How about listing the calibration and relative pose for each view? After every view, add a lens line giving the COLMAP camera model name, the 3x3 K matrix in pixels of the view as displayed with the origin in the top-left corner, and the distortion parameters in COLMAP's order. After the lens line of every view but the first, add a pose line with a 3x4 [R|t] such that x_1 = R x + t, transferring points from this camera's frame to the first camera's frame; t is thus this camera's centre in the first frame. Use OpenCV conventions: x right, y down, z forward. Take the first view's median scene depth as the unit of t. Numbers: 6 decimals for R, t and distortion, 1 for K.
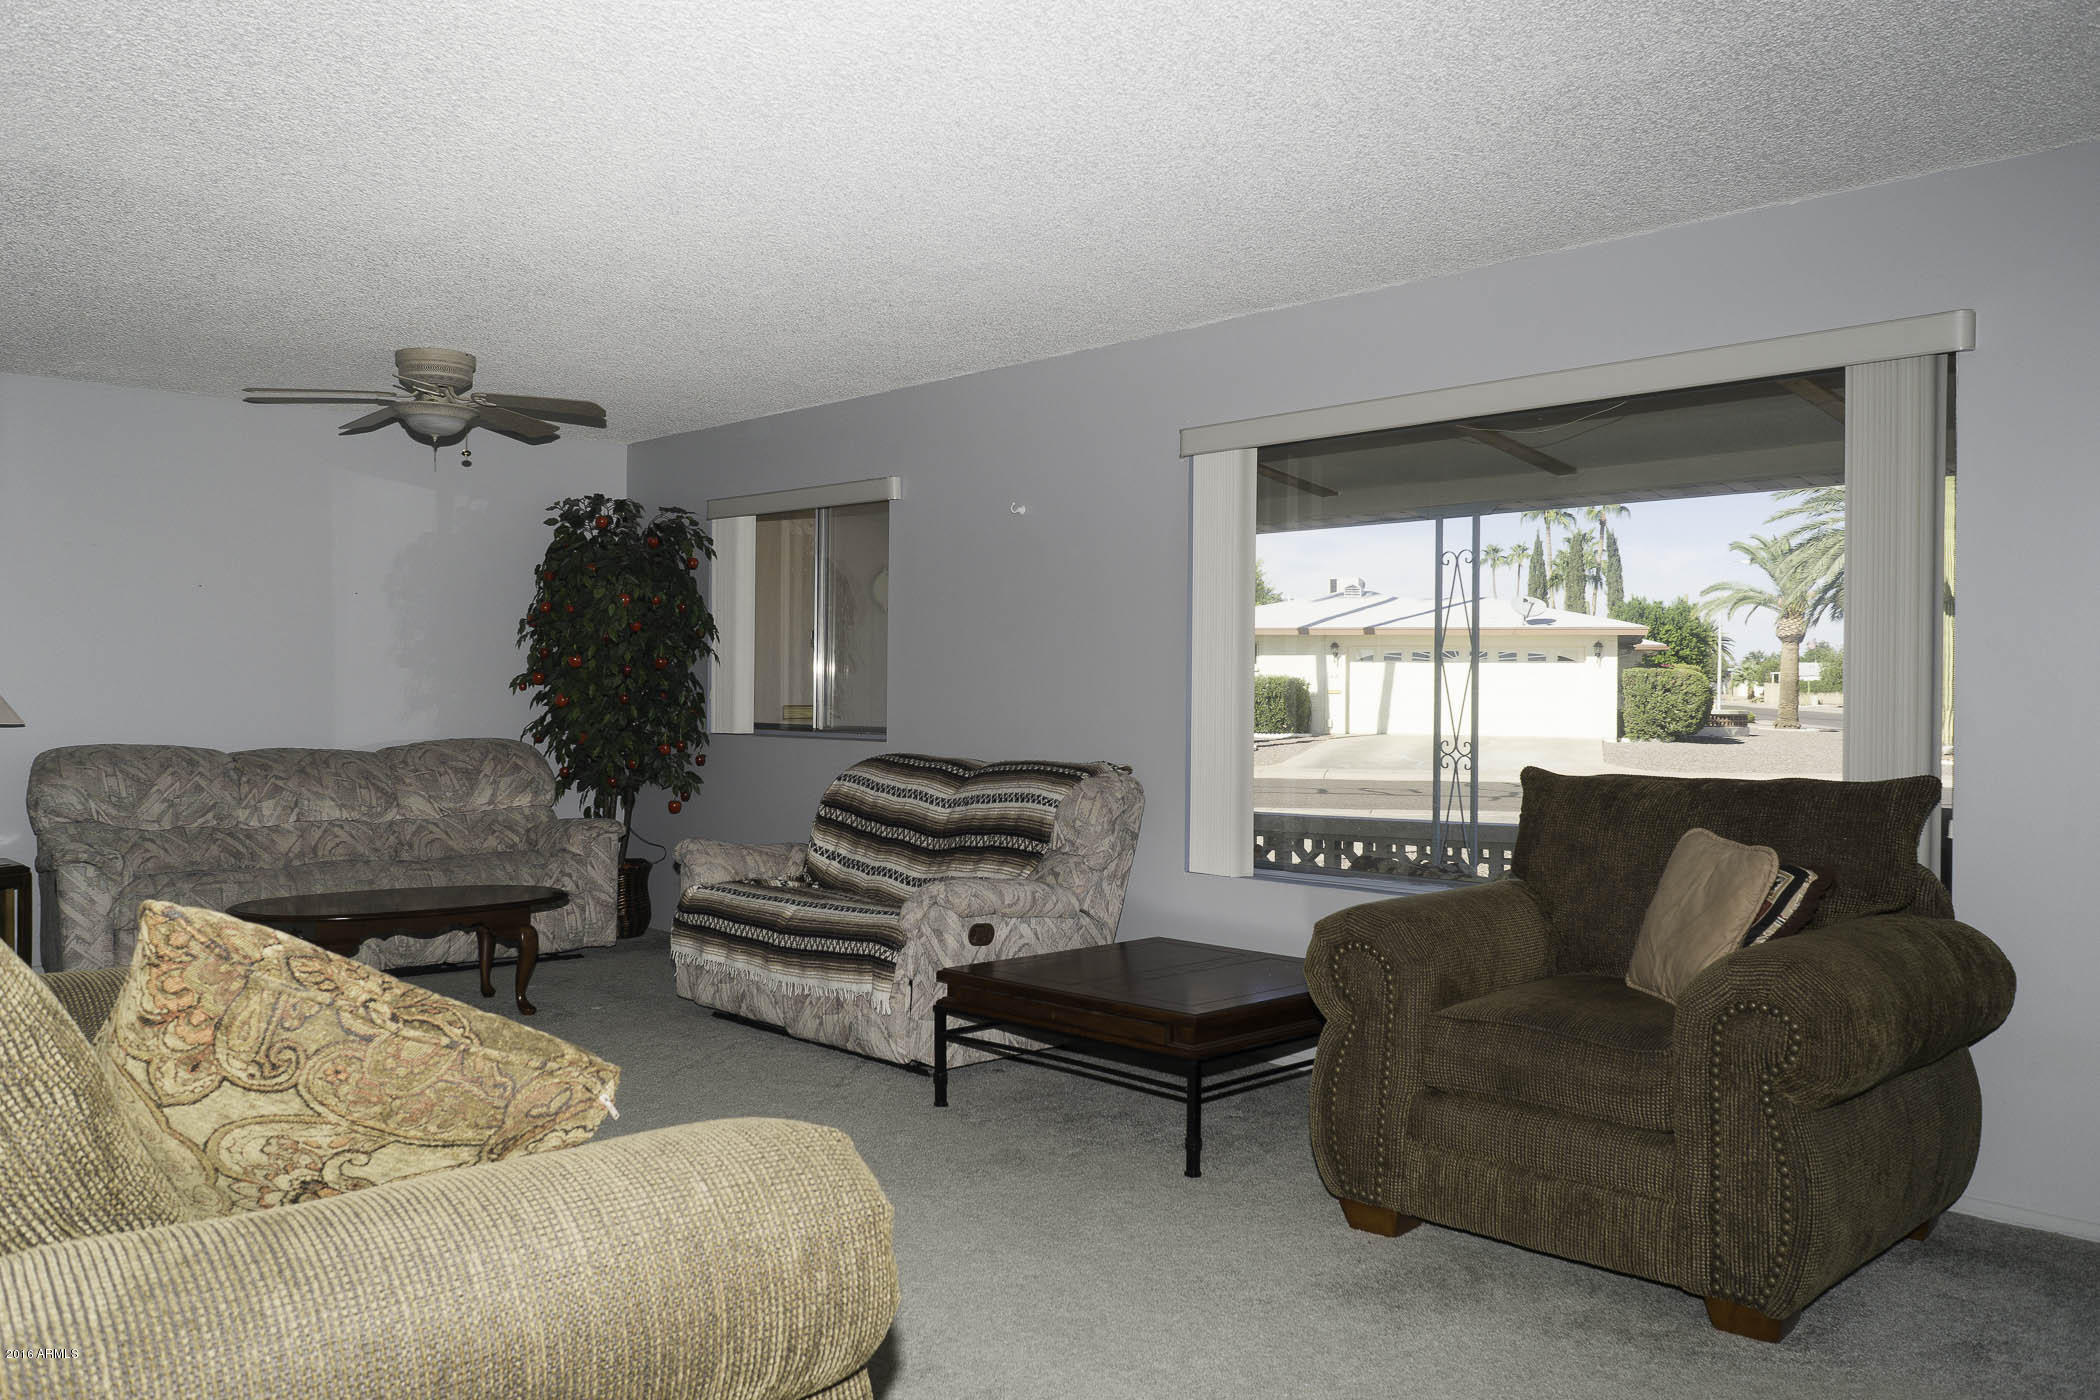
lens RADIAL K [[1702.2, 0, 1053.9], [0, 1702.2, 696.6], [0, 0, 1]] dist [0.001909, 0.008097]
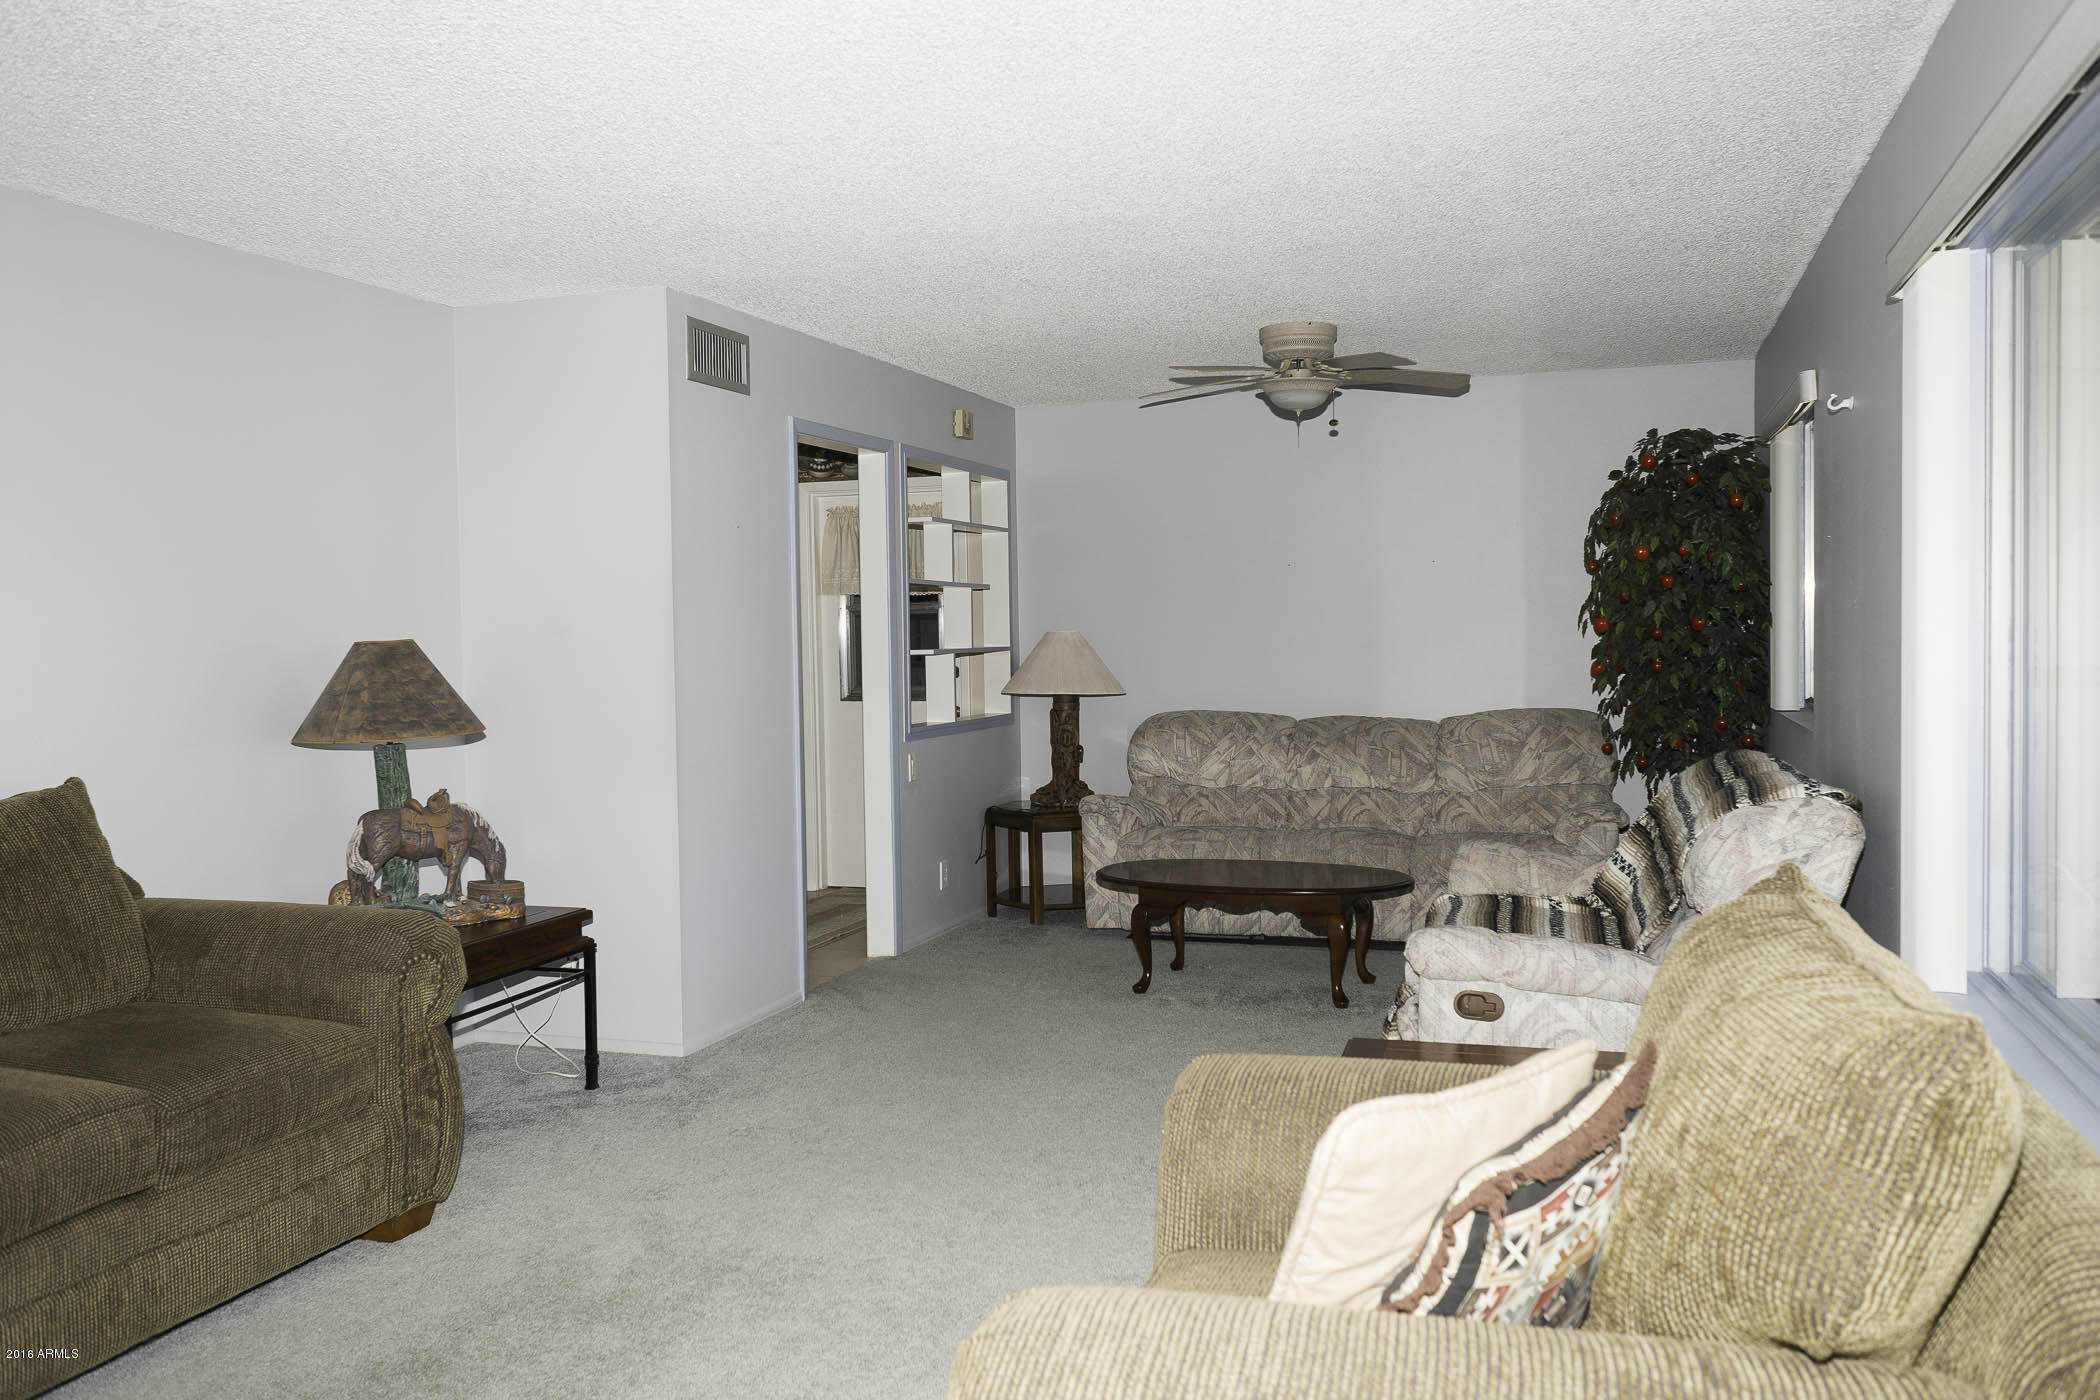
lens RADIAL K [[1702.2, 0, 1050.8], [0, 1702.2, 702.3], [0, 0, 1]] dist [0.001909, 0.008097]
pose [[0.465564, 0.021264, -0.884759, 0.409959], [0.020982, 0.999165, 0.035054, -0.019421], [0.884766, -0.034884, 0.464729, 0.372941]]
